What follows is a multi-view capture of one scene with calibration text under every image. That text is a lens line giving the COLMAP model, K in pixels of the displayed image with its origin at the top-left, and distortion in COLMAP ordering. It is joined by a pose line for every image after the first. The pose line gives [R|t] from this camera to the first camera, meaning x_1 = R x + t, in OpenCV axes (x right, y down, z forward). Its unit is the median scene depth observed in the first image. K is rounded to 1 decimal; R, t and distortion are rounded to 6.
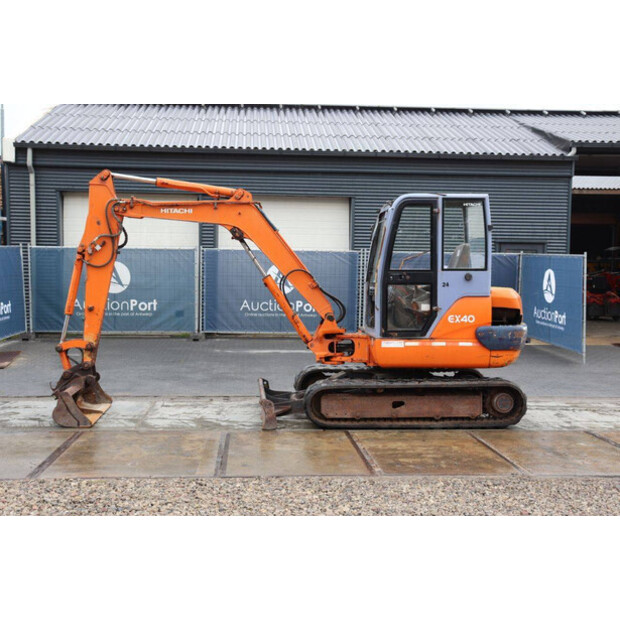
lens RADIAL K [[809.8, 0, 306.8], [0, 809.8, 309.0], [0, 0, 1]] dist [0.070982, 0.000000]
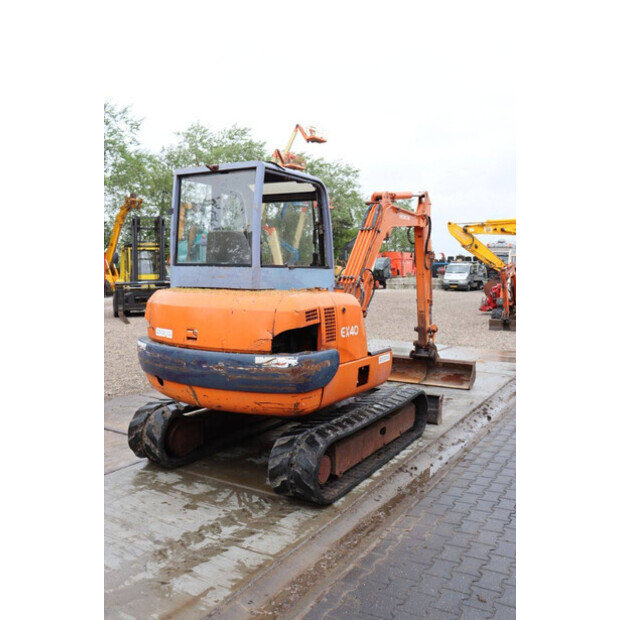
lens RADIAL K [[598.0, 0, 309.8], [0, 598.0, 308.2], [0, 0, 1]] dist [-0.012967, 0.000000]
pose [[-0.571734, 0.044565, -0.819228, 0.583538], [-0.058959, 0.993710, 0.095203, -0.066876], [0.818318, 0.102732, -0.565511, 1.403995]]
